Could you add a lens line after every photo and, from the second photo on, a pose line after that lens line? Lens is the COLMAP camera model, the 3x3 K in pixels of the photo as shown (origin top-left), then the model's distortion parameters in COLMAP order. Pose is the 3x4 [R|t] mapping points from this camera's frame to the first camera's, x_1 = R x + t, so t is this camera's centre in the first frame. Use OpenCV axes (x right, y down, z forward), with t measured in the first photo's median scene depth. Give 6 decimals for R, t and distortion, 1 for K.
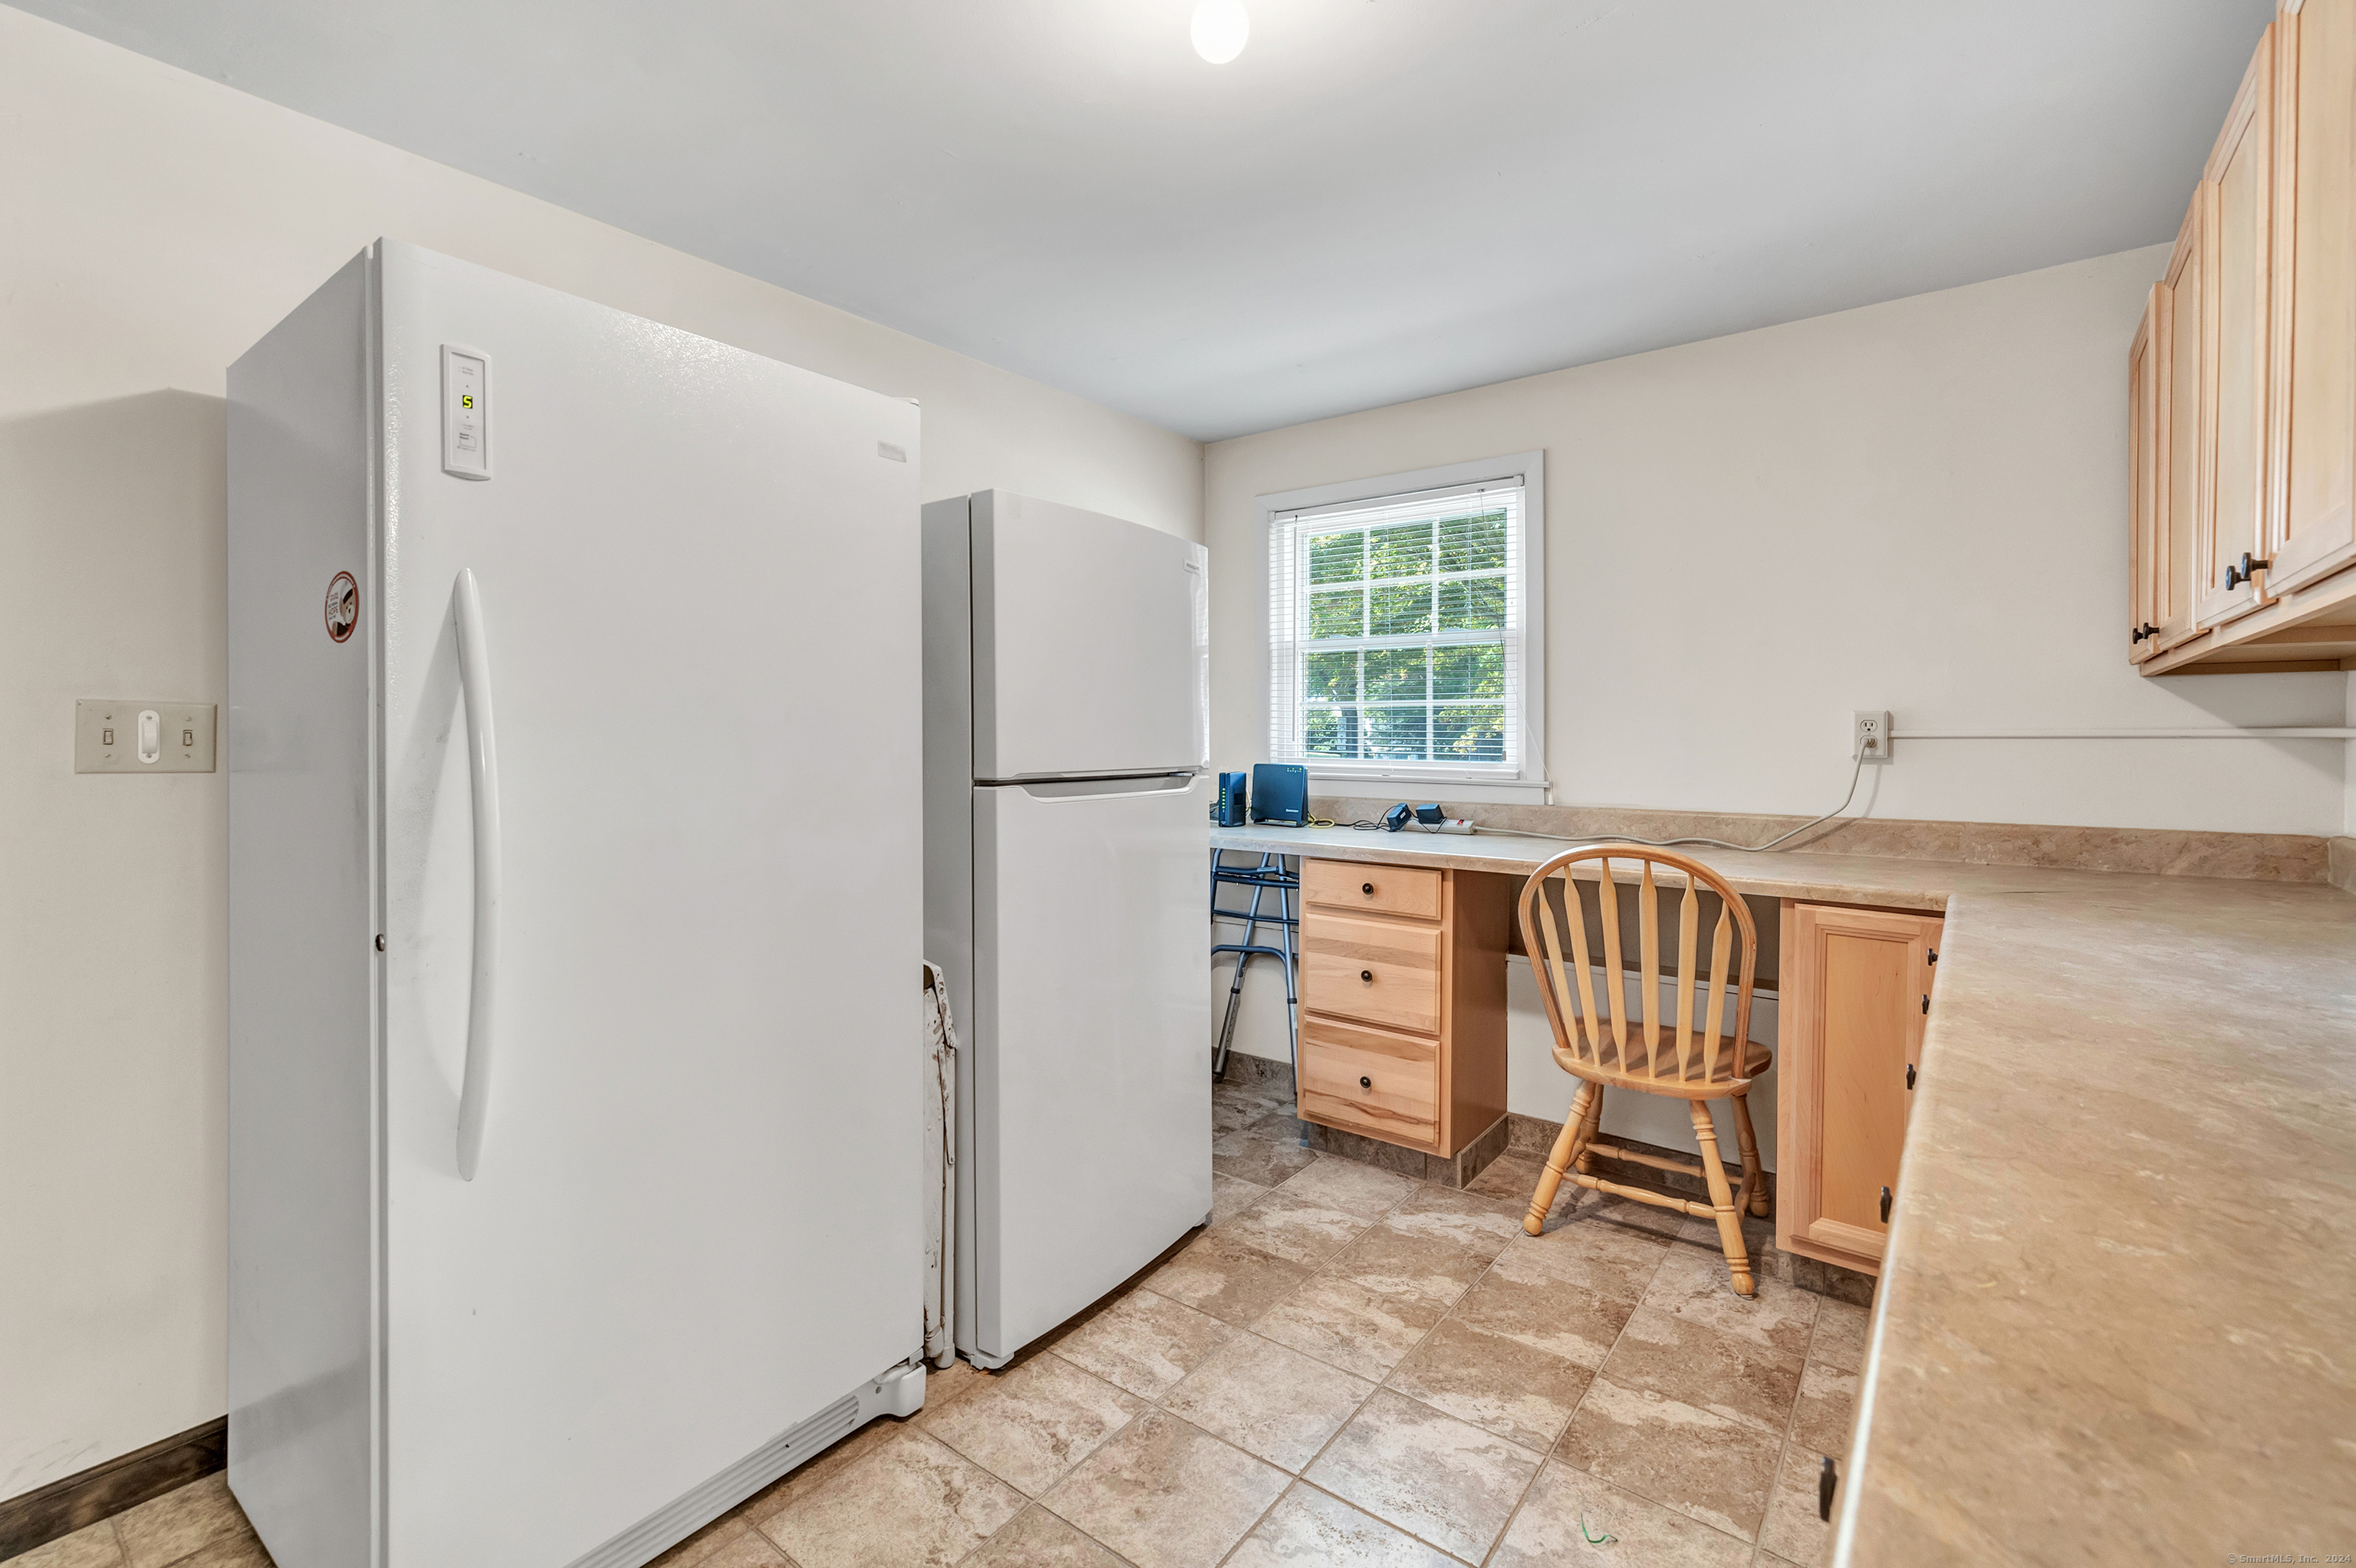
lens RADIAL K [[1016.5, 0, 1109.9], [0, 1016.5, 749.1], [0, 0, 1]] dist [0.000290, -0.000022]
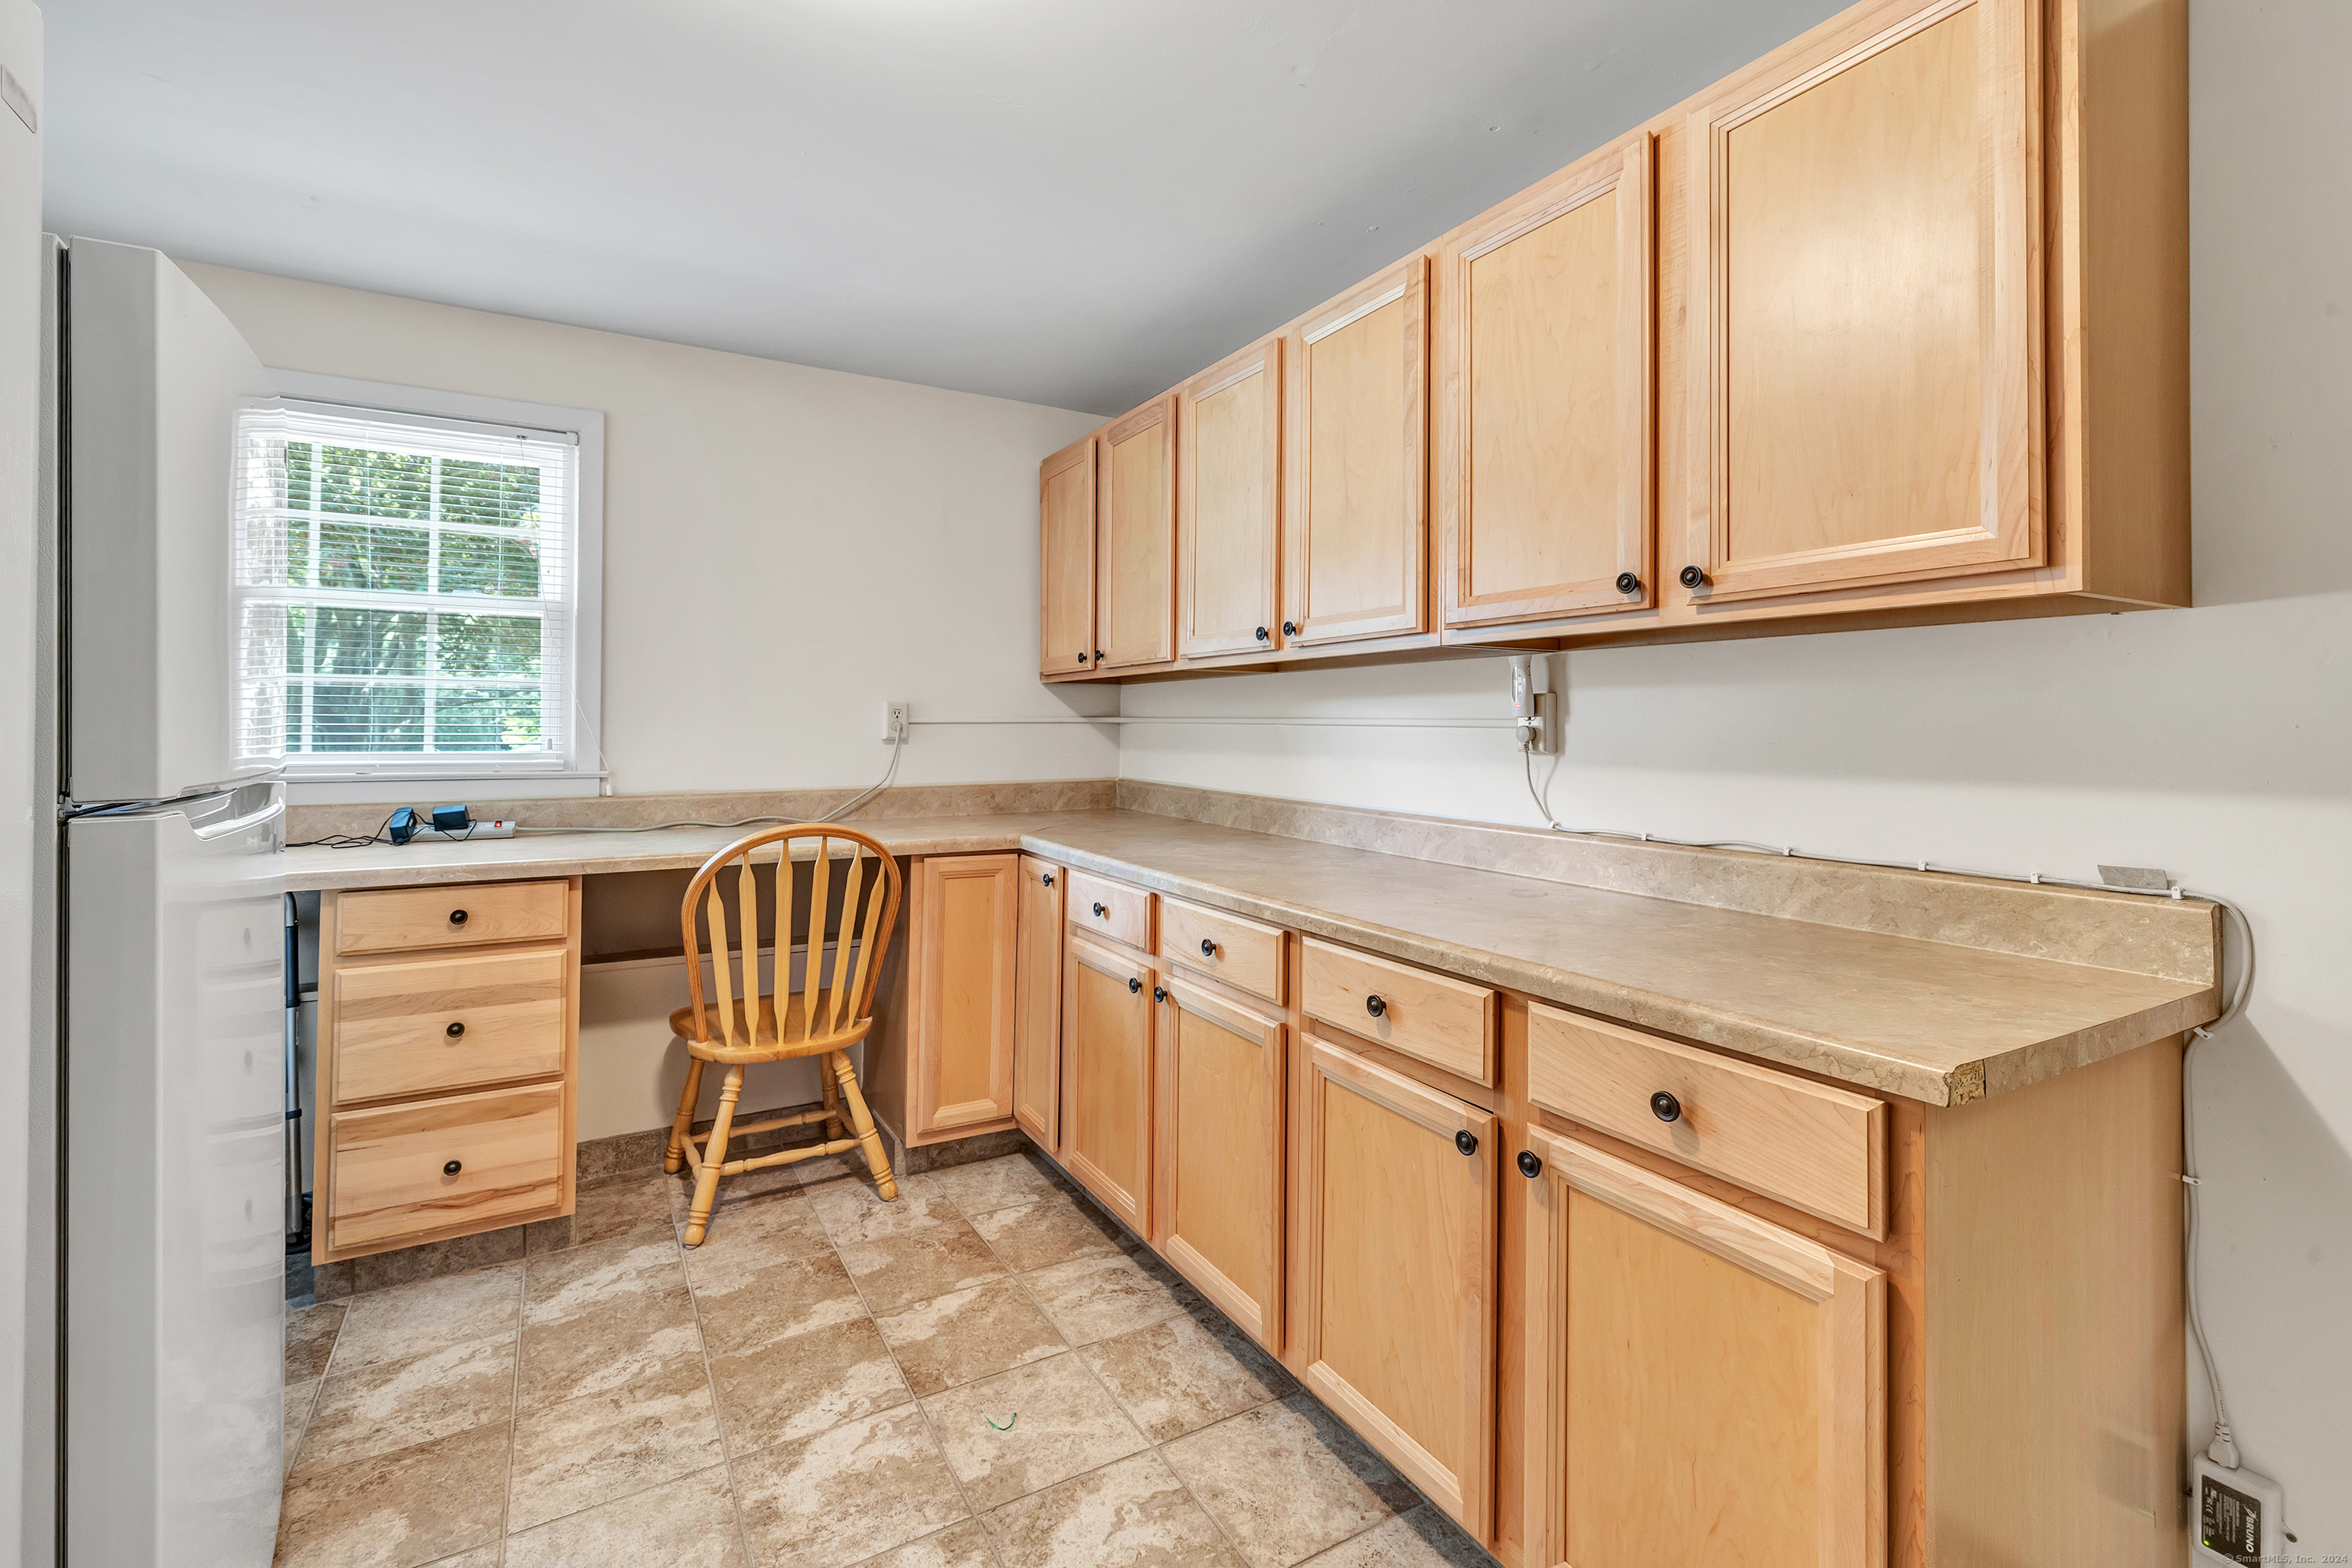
lens RADIAL K [[1005.9, 0, 1169.3], [0, 1005.9, 718.5], [0, 0, 1]] dist [-0.001794, -0.000374]
pose [[0.372519, 0.003292, 0.928019, -0.311339], [0.010726, 0.999912, -0.007853, -0.004002], [-0.927963, 0.012879, 0.372451, 0.245573]]
